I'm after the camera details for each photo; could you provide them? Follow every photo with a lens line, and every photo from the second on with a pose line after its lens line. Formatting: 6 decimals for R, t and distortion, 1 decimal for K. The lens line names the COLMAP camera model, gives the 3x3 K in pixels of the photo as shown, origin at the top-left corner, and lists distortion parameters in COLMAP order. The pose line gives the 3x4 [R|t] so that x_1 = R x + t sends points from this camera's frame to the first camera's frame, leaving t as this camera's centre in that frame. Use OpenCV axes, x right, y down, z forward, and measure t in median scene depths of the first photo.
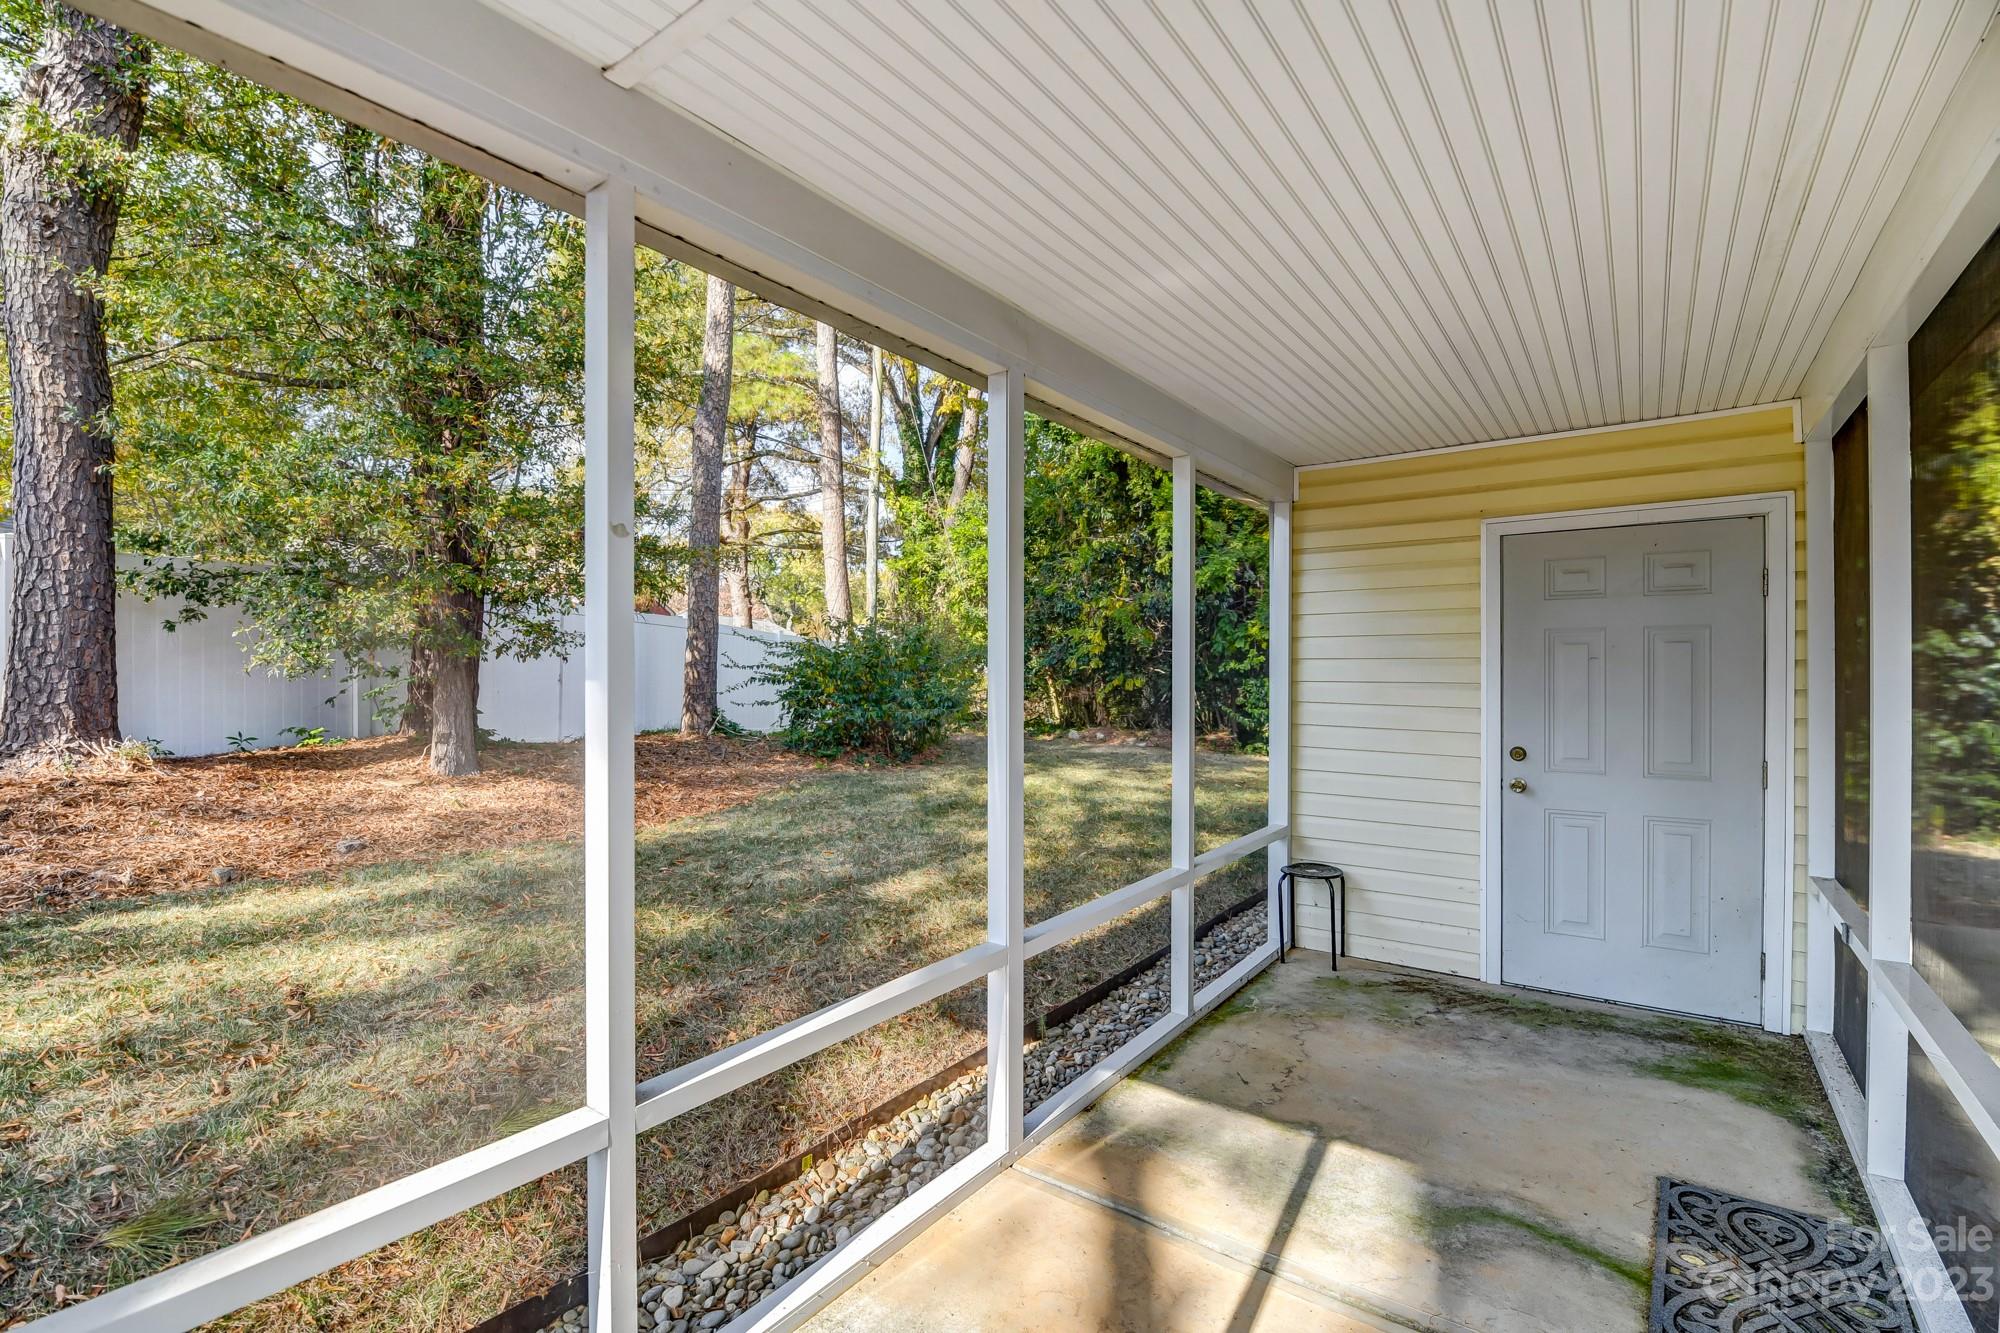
lens RADIAL K [[883.6, 0, 990.1], [0, 883.6, 675.7], [0, 0, 1]] dist [-0.010894, -0.004759]
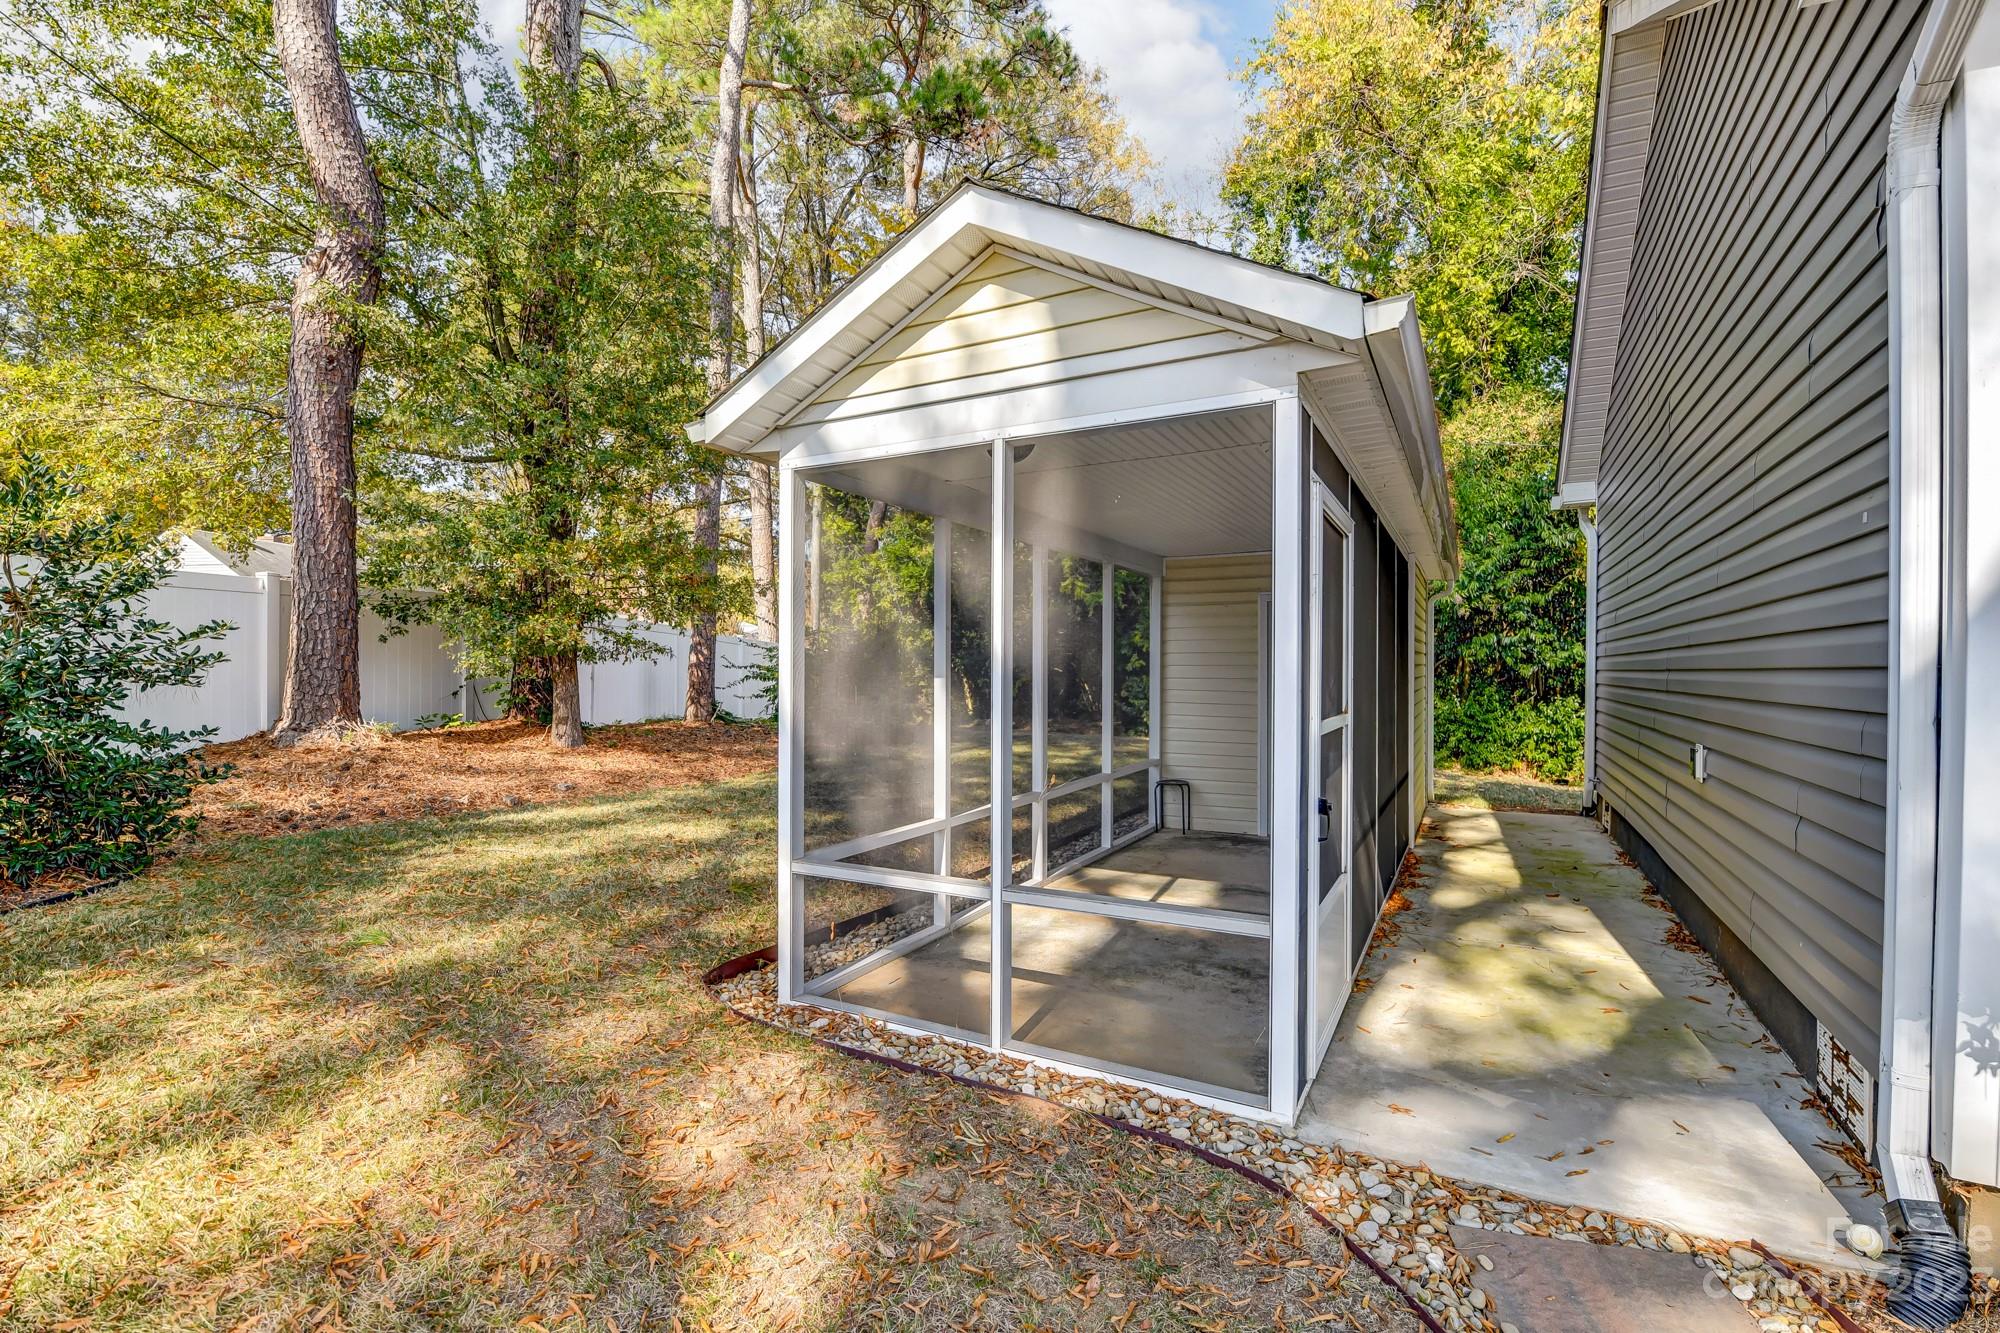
lens RADIAL K [[883.6, 0, 999.5], [0, 883.6, 665.9], [0, 0, 1]] dist [-0.010894, -0.004759]
pose [[0.989531, 0.000523, 0.144323, -0.198747], [0.000677, 0.999966, -0.008263, -0.002717], [-0.144322, 0.008275, 0.989496, -0.594840]]
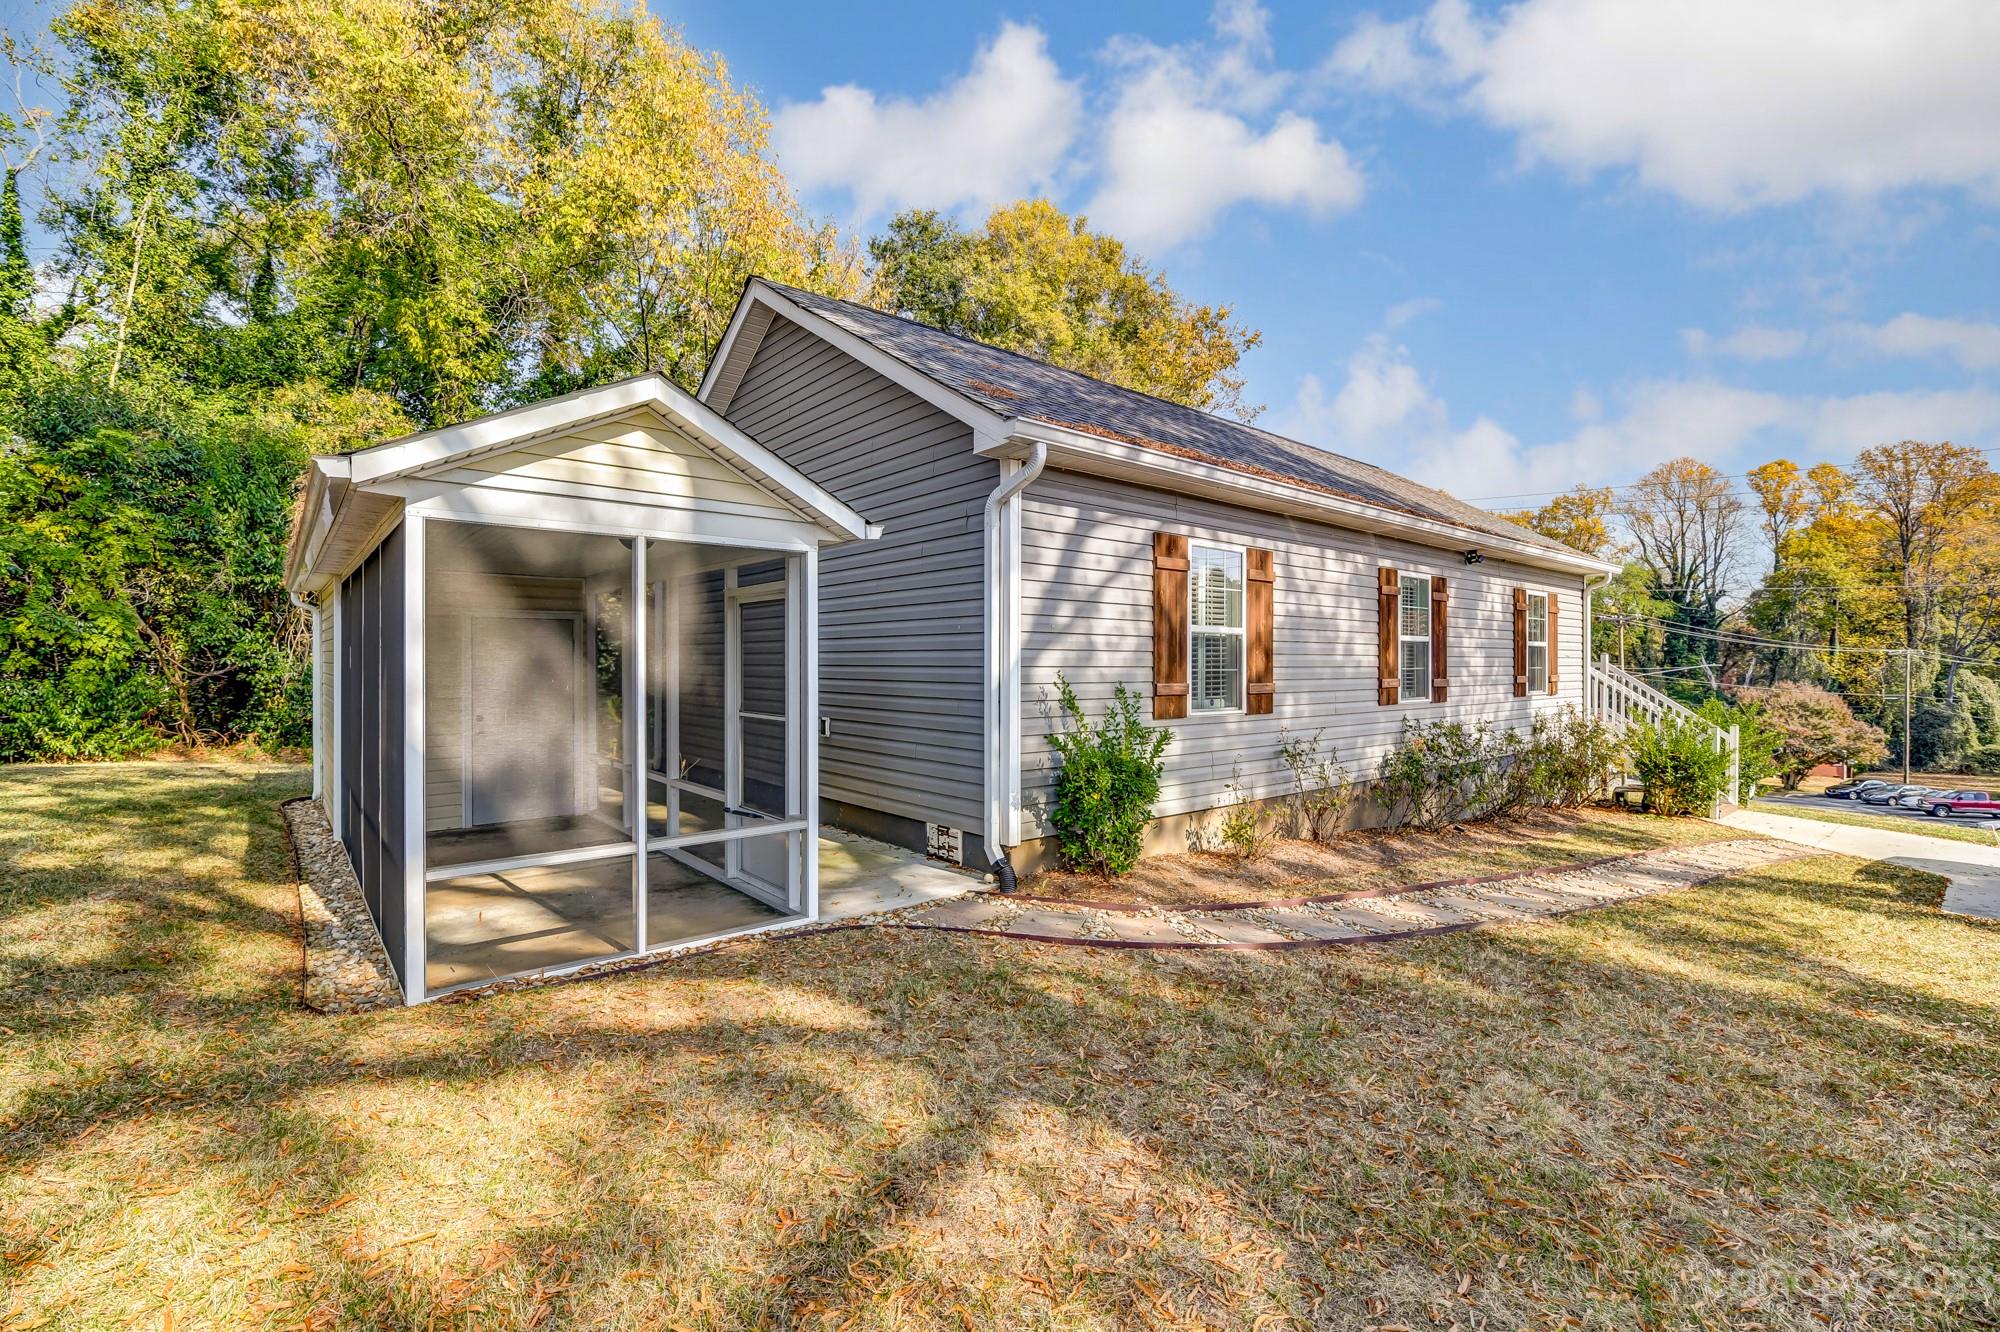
lens RADIAL K [[883.6, 0, 999.3], [0, 883.6, 664.5], [0, 0, 1]] dist [-0.010894, -0.004759]
pose [[0.216591, -0.000563, 0.976262, -4.518726], [0.007412, 0.999972, -0.001068, -0.180790], [-0.976234, 0.007467, 0.216589, -0.240746]]
